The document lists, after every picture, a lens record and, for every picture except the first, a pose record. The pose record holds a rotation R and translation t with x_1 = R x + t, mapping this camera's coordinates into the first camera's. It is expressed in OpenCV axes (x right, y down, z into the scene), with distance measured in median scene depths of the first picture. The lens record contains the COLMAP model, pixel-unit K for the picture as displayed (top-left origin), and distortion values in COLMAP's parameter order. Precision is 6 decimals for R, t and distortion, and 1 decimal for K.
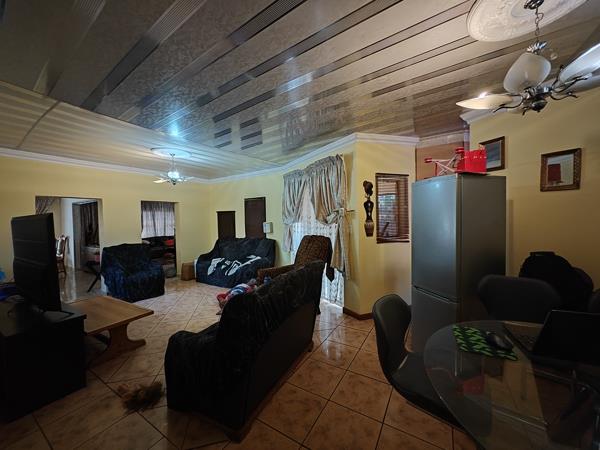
lens RADIAL K [[228.6, 0, 305.6], [0, 228.6, 221.4], [0, 0, 1]] dist [0.001153, 0.000720]
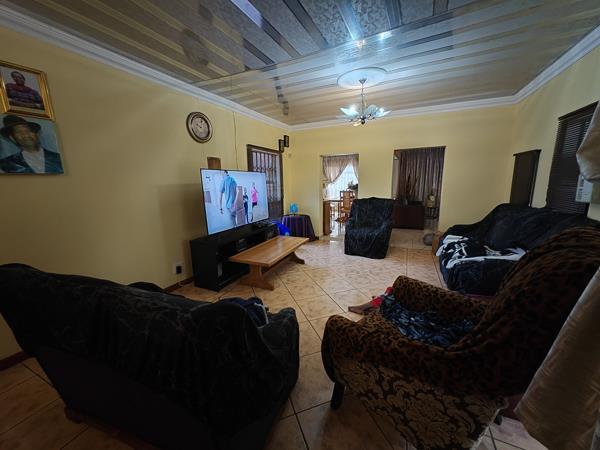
lens RADIAL K [[228.6, 0, 305.6], [0, 228.6, 221.4], [0, 0, 1]] dist [0.001153, 0.000720]
pose [[0.084940, 0.189154, -0.978267, 0.183087], [0.018591, 0.981343, 0.191363, -0.000054], [0.996213, -0.034442, 0.079838, 0.595352]]
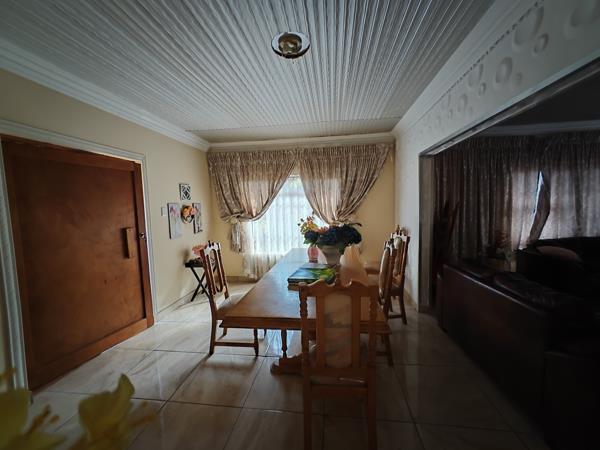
lens RADIAL K [[228.6, 0, 305.6], [0, 228.6, 221.4], [0, 0, 1]] dist [0.001153, 0.000720]
pose [[0.385727, 0.062573, -0.920489, -0.914407], [0.022489, 0.996763, 0.077182, 0.007147], [0.922339, -0.050472, 0.383071, 0.837930]]
